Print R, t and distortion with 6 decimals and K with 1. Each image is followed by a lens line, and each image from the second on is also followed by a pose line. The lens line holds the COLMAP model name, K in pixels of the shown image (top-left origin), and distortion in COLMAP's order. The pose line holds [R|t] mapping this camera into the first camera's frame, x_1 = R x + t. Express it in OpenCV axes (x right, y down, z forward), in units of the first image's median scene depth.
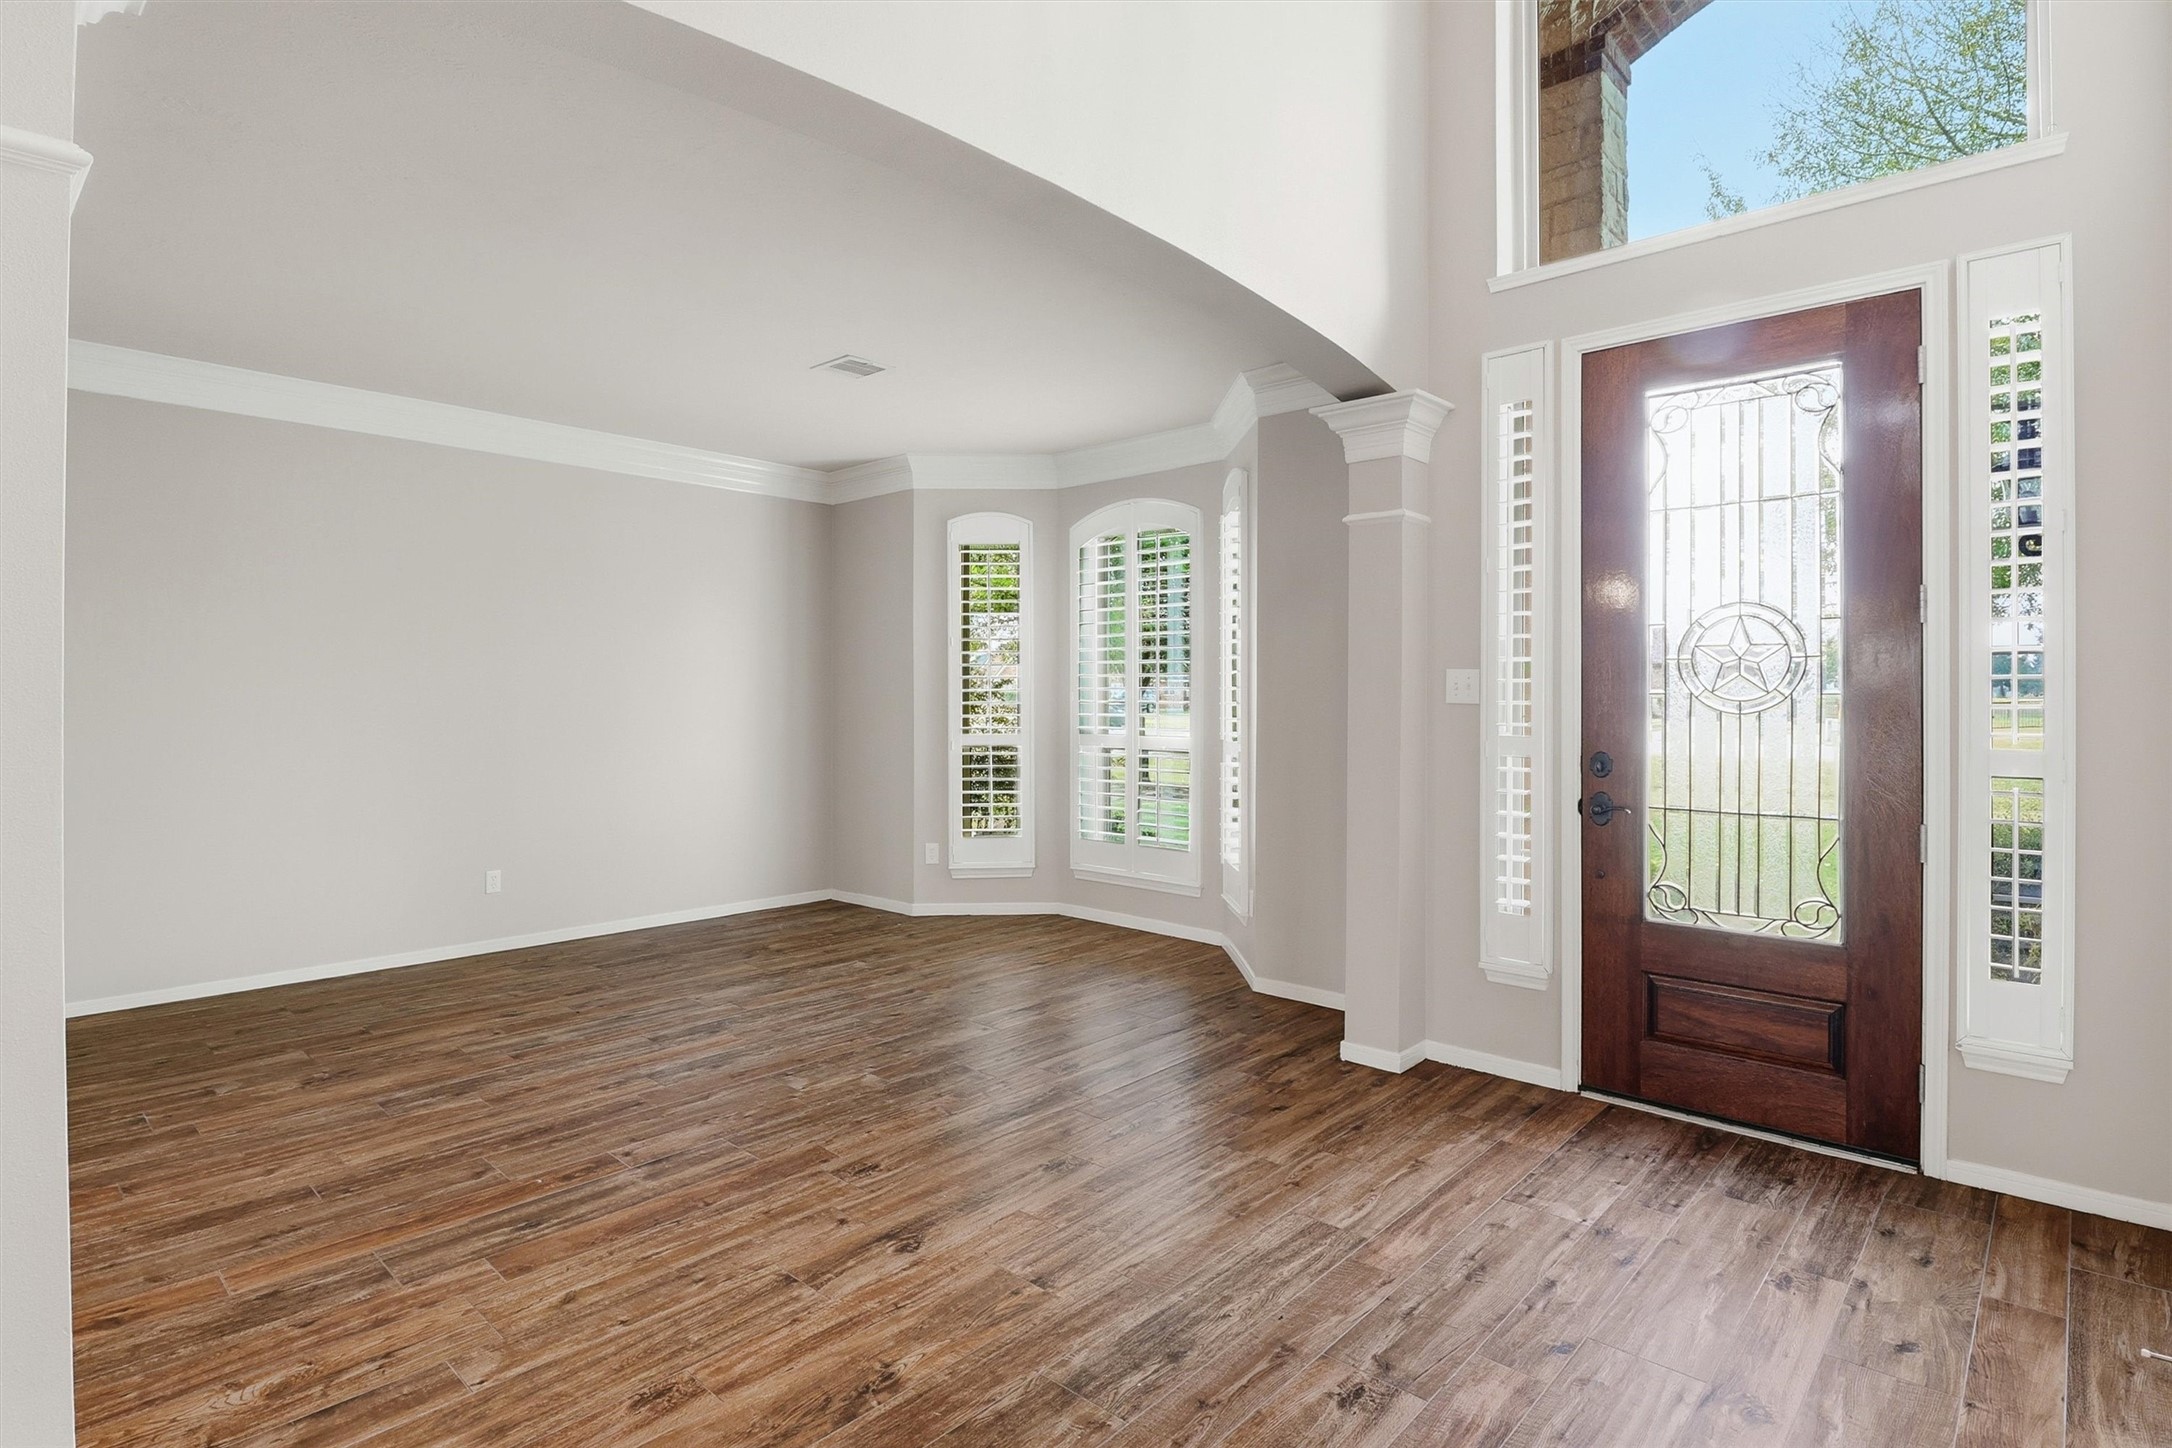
lens RADIAL K [[1082.2, 0, 1105.2], [0, 1082.2, 701.4], [0, 0, 1]] dist [0.002078, -0.014106]
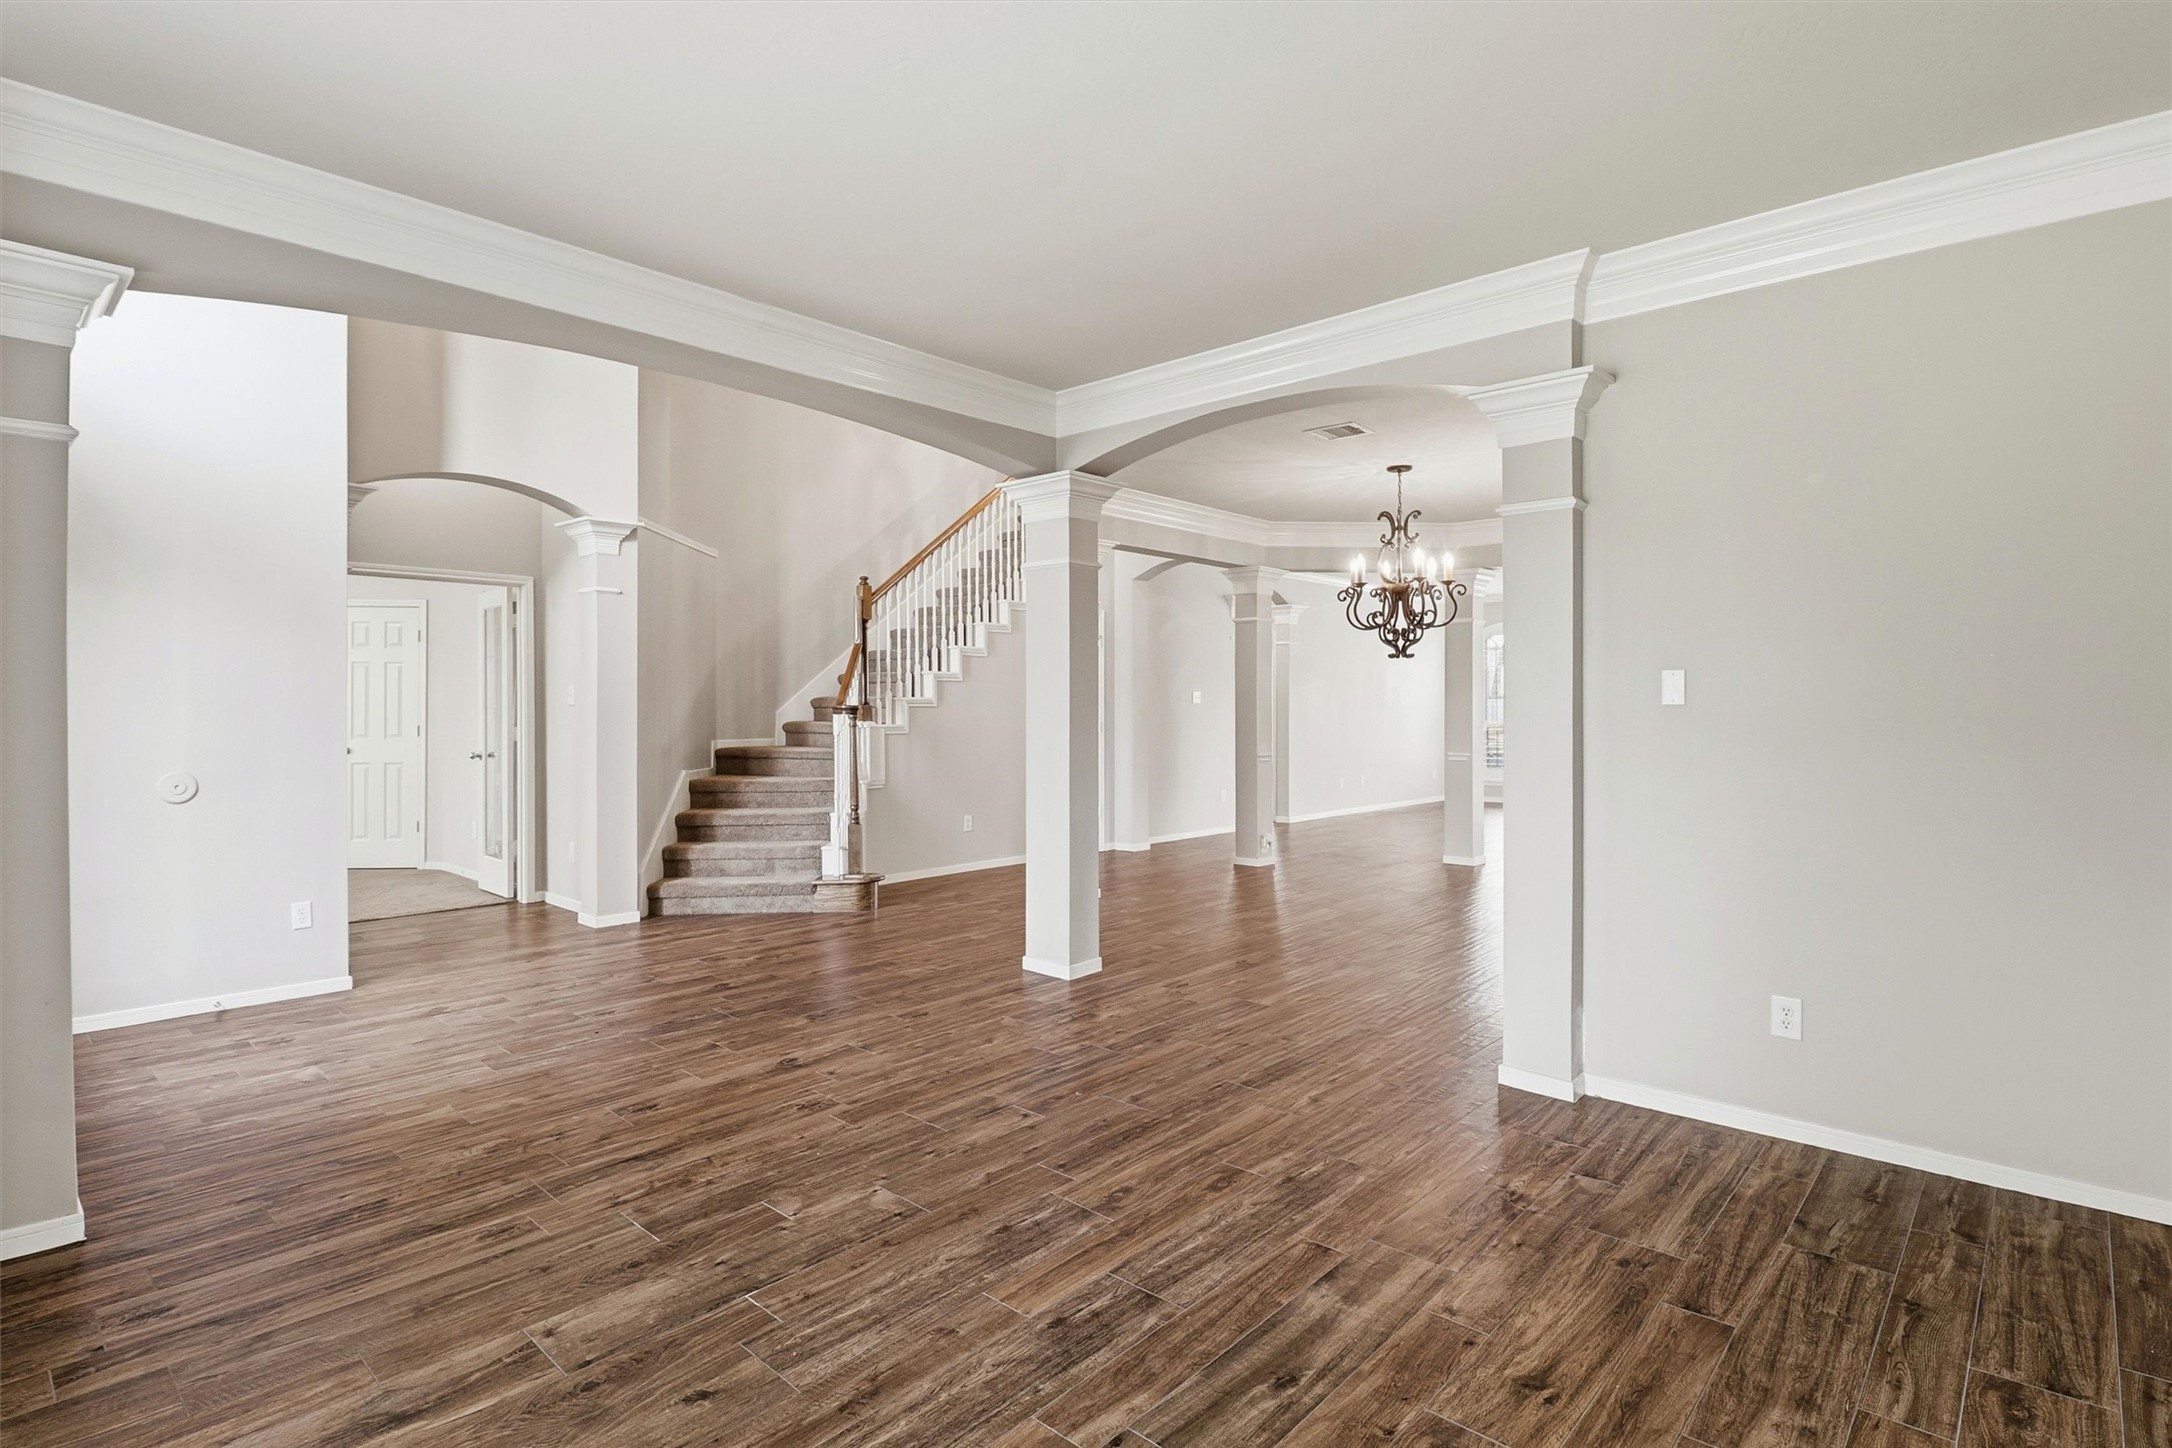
lens RADIAL K [[1065.7, 0, 1134.6], [0, 1065.7, 708.4], [0, 0, 1]] dist [-0.013777, -0.002100]
pose [[-0.999674, -0.001612, -0.025499, -0.518364], [-0.001992, 0.999888, 0.014855, -0.013116], [0.025472, 0.014901, -0.999564, 2.055487]]
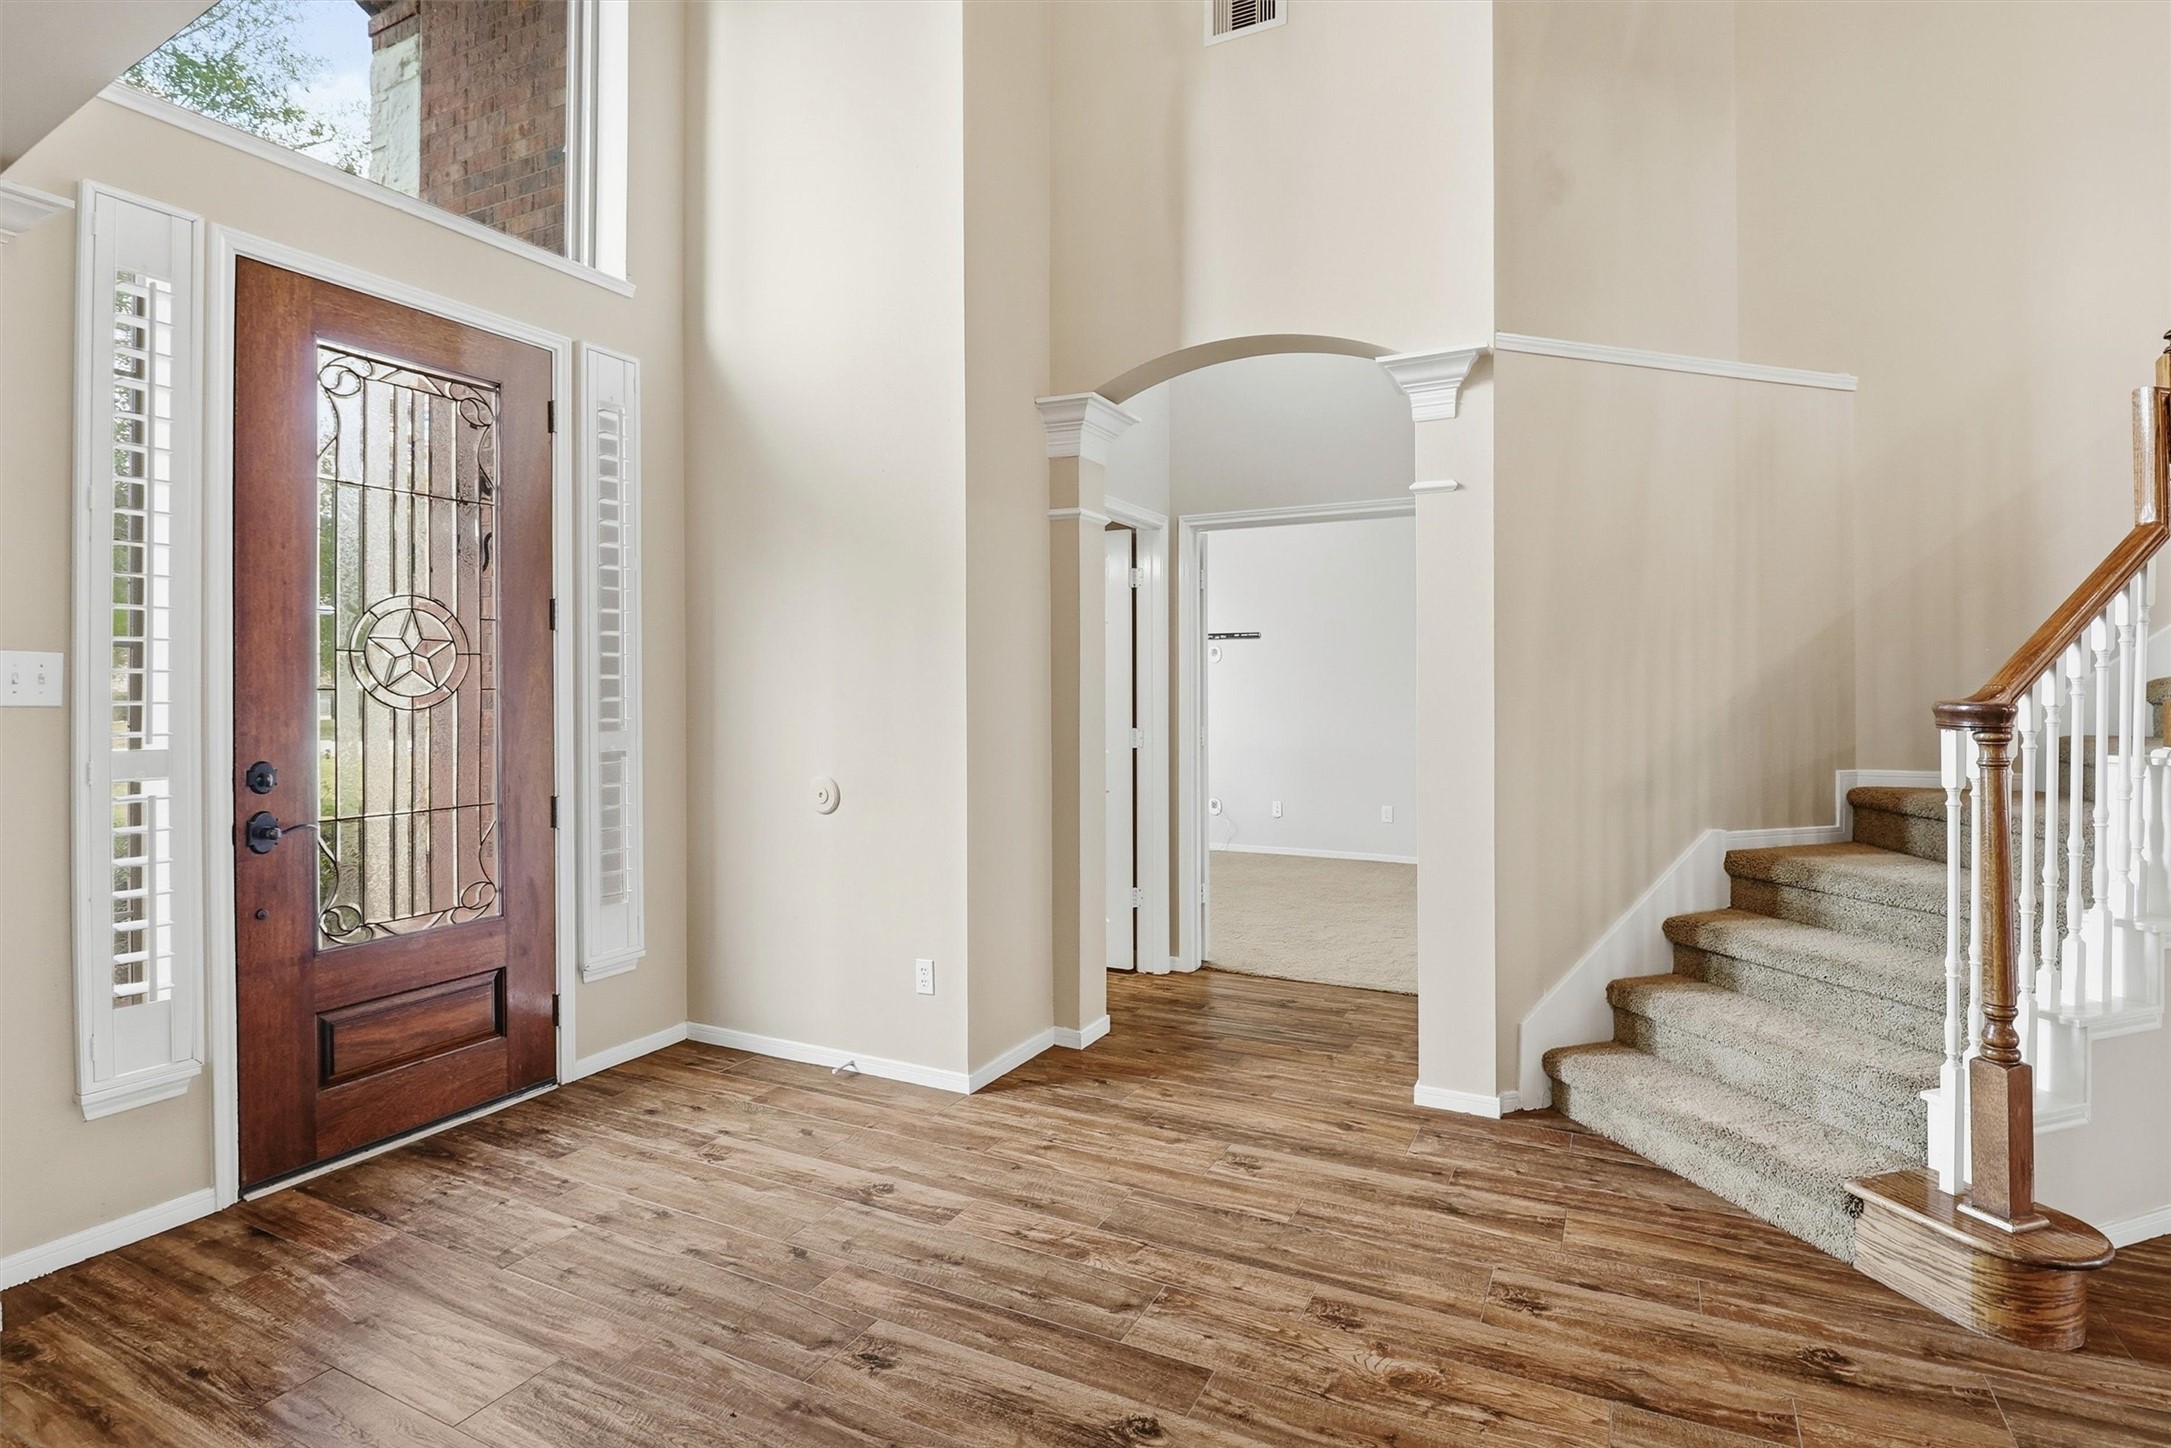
lens RADIAL K [[1076.2, 0, 1112.1], [0, 1076.2, 688.4], [0, 0, 1]] dist [0.000653, -0.011860]
pose [[-0.273662, -0.000656, 0.961826, -0.533172], [0.010654, 0.999936, 0.003713, -0.004291], [-0.961767, 0.011264, -0.273638, 0.677236]]
